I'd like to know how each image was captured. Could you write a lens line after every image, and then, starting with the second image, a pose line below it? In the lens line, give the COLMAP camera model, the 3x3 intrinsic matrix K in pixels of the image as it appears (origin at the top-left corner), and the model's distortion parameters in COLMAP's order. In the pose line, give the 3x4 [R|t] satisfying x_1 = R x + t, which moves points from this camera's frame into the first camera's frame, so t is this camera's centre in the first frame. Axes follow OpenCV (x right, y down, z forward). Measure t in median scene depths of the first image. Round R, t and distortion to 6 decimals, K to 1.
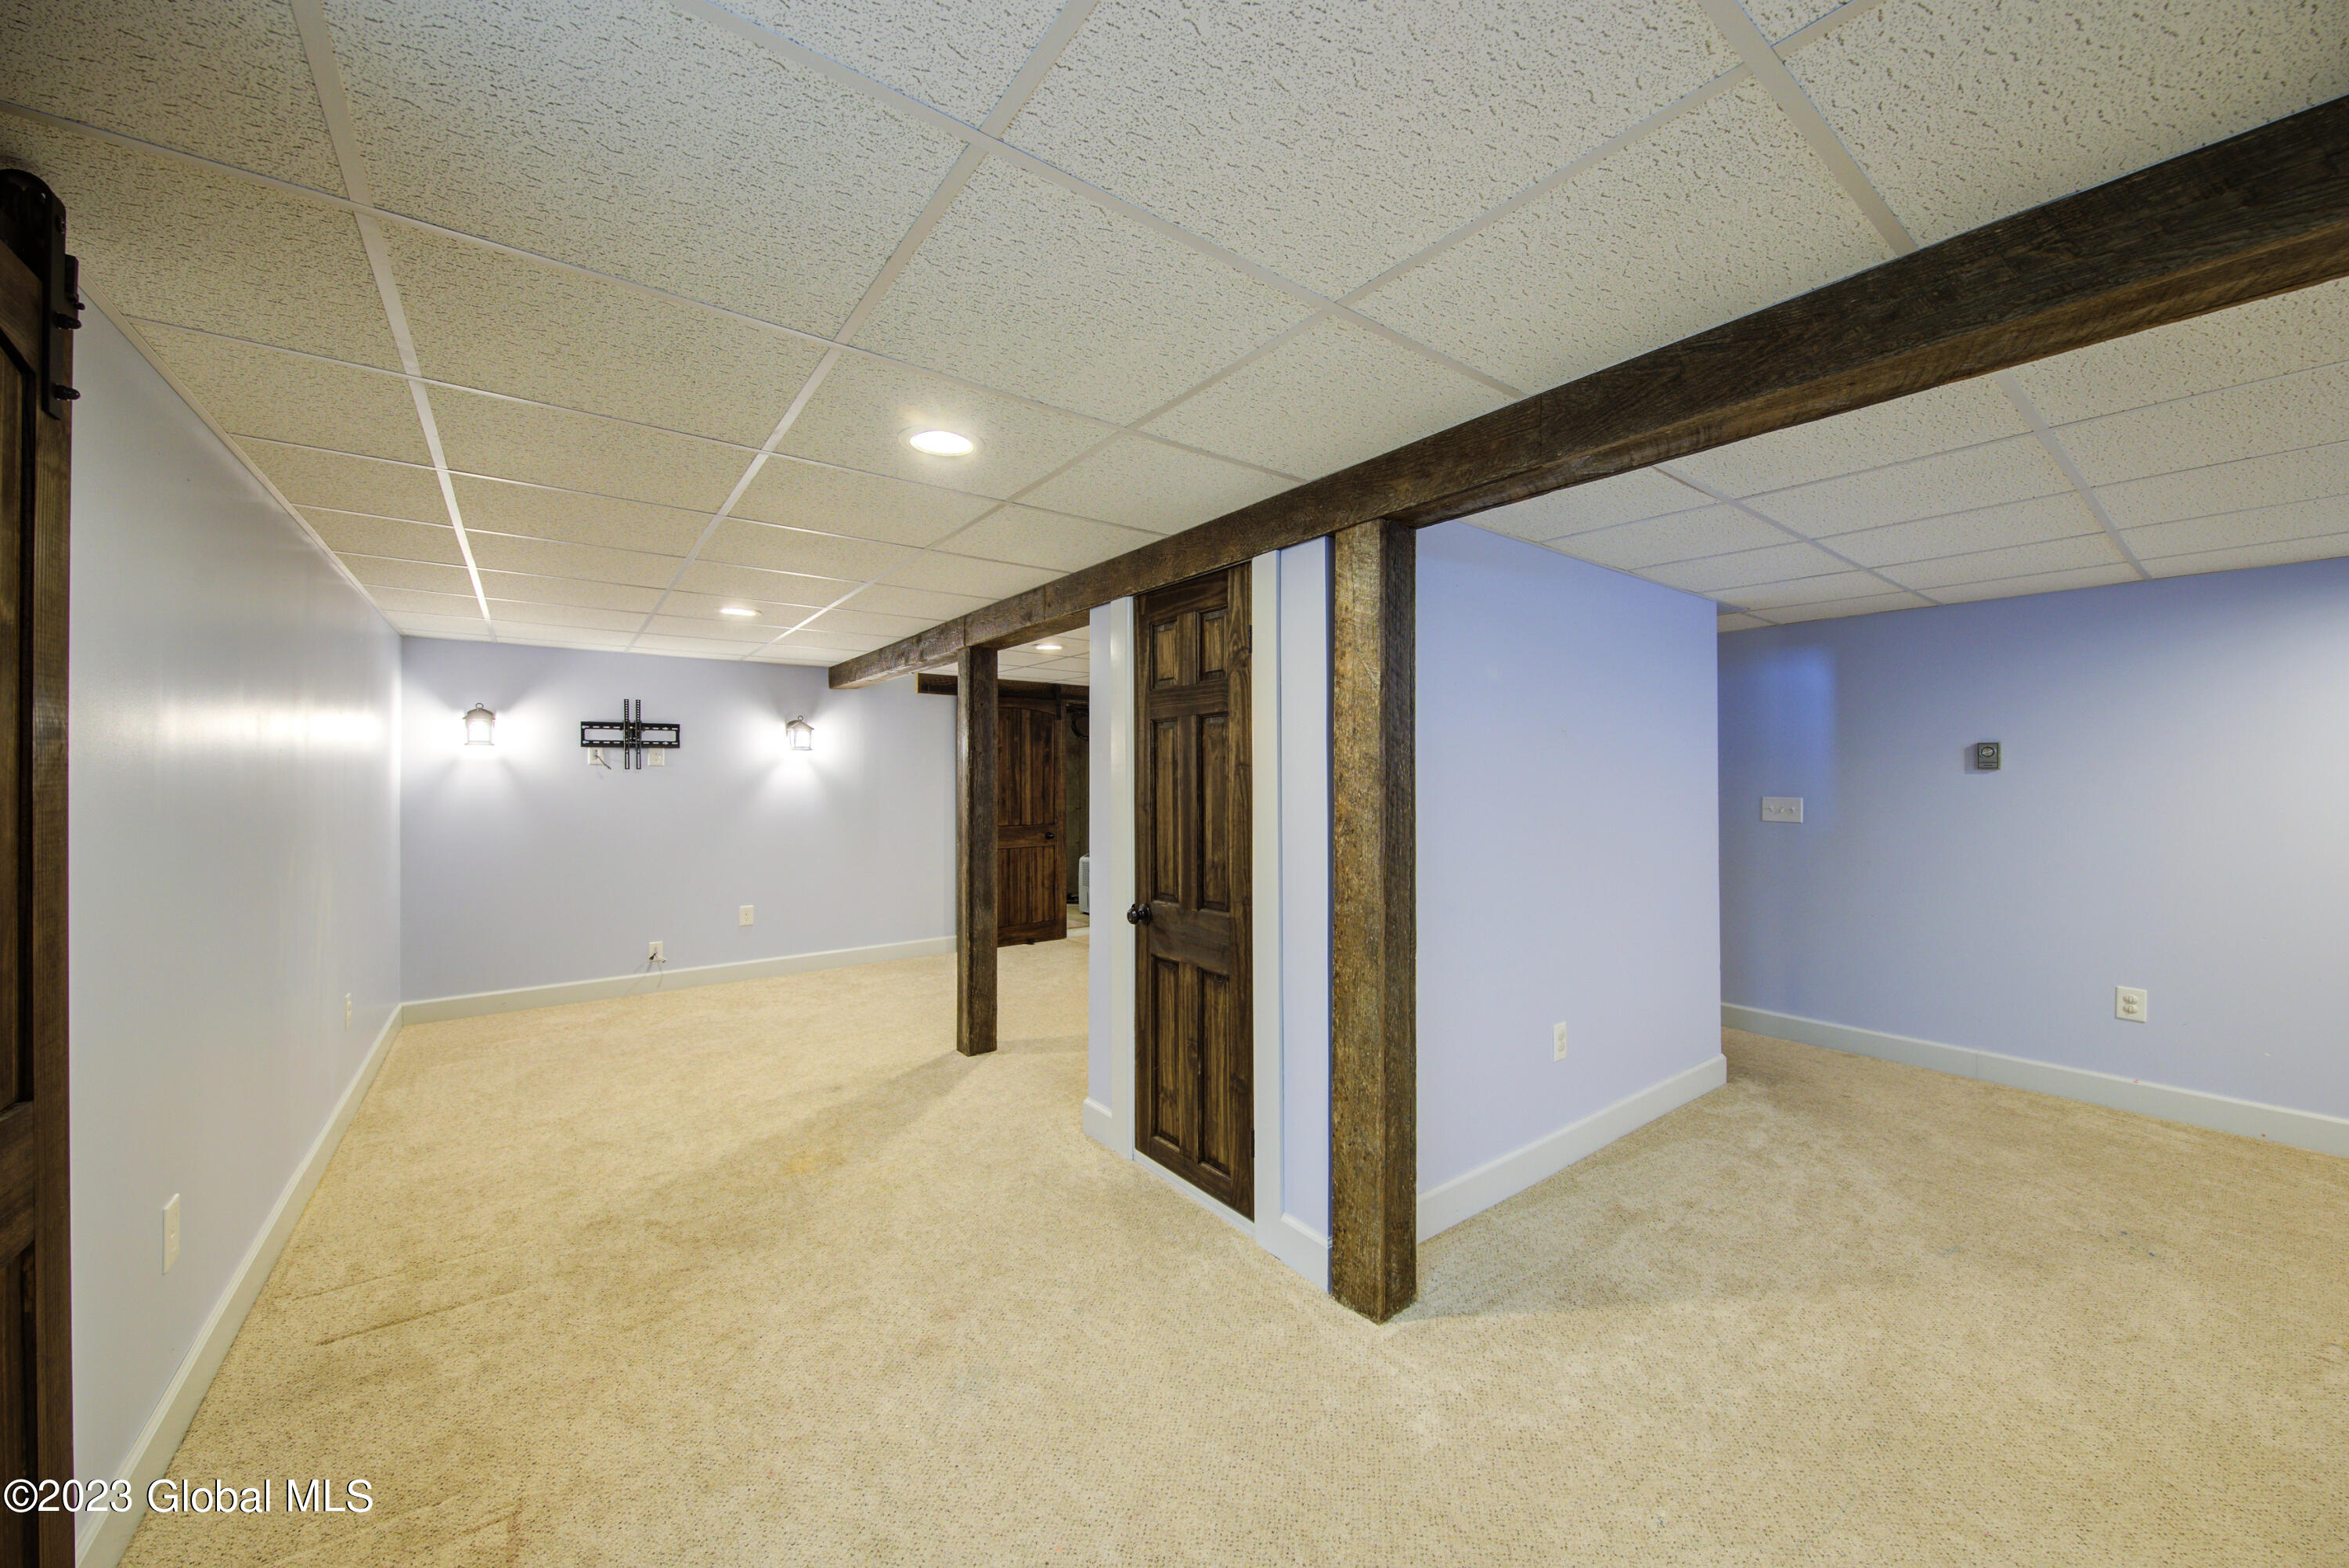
lens RADIAL K [[865.4, 0, 1169.3], [0, 865.4, 784.2], [0, 0, 1]] dist [-0.001223, -0.001404]
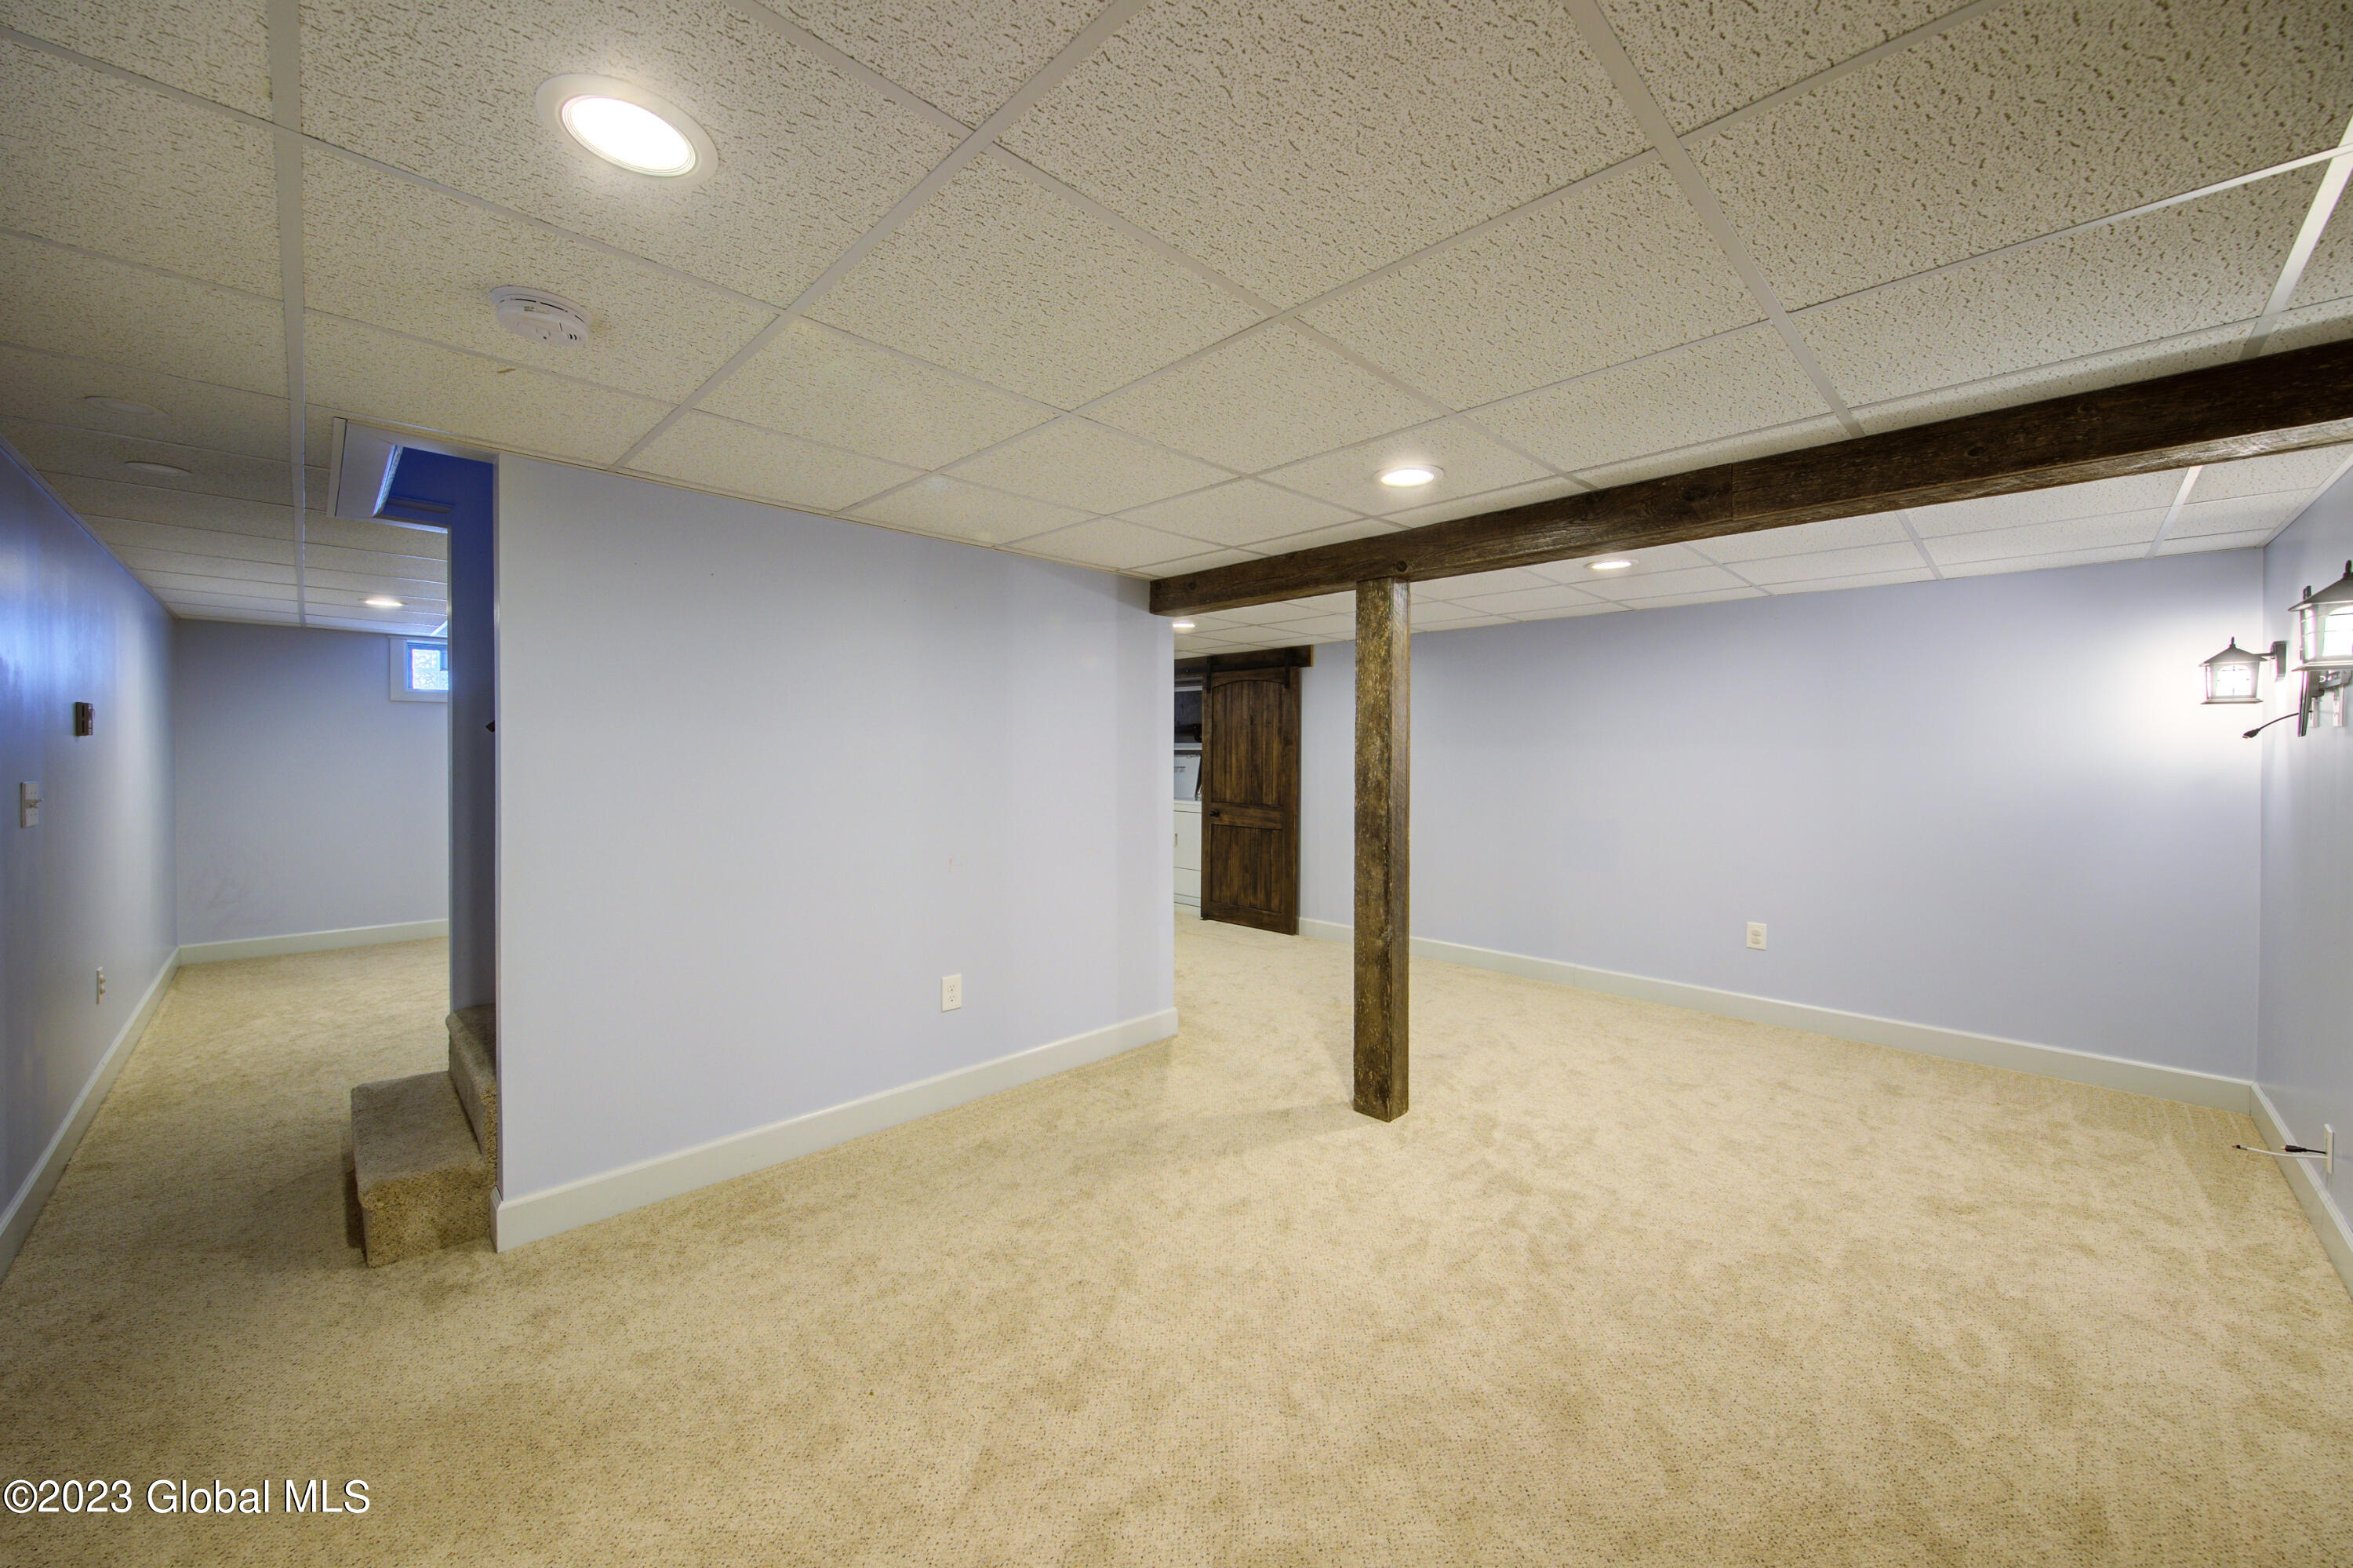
lens RADIAL K [[867.0, 0, 1182.1], [0, 867.0, 784.4], [0, 0, 1]] dist [-0.001223, -0.001404]
pose [[0.990485, 0.000774, 0.137621, -0.181343], [-0.004215, 0.999686, 0.024718, 0.001027], [-0.137559, -0.025062, 0.990176, -0.132491]]
